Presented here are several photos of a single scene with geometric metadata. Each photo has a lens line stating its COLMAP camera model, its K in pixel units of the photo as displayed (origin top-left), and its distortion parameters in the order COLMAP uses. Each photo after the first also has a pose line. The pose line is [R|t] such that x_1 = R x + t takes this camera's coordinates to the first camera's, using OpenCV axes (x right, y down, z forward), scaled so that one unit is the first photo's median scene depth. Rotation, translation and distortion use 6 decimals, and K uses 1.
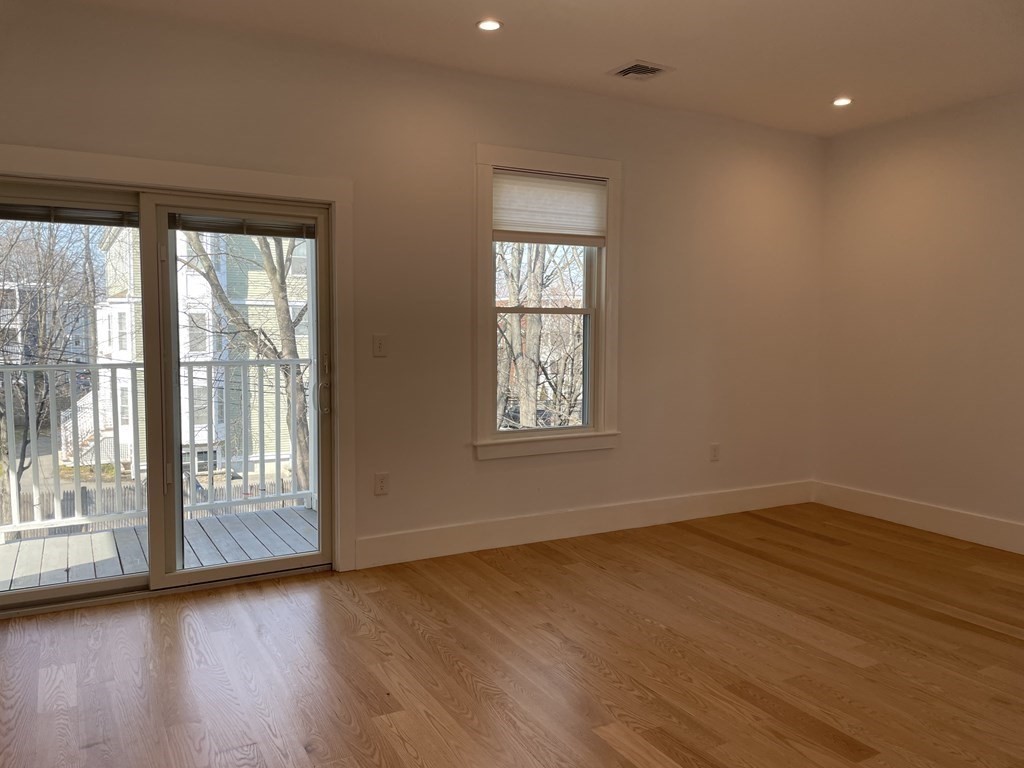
lens RADIAL K [[774.7, 0, 501.4], [0, 774.7, 381.9], [0, 0, 1]] dist [0.080567, -0.095837]
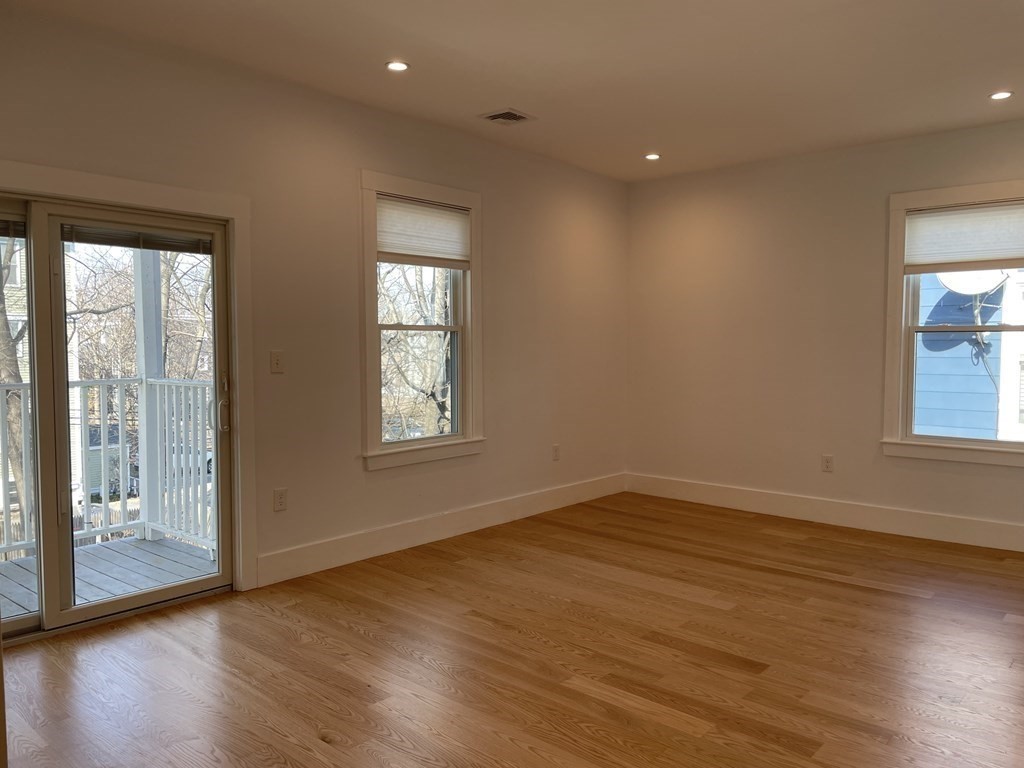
lens RADIAL K [[774.7, 0, 517.1], [0, 774.7, 382.3], [0, 0, 1]] dist [0.080567, -0.095837]
pose [[0.939464, -0.022822, 0.341888, -0.213634], [0.029687, 0.999449, -0.014861, 0.003829], [-0.341360, 0.024111, 0.939623, -0.059020]]
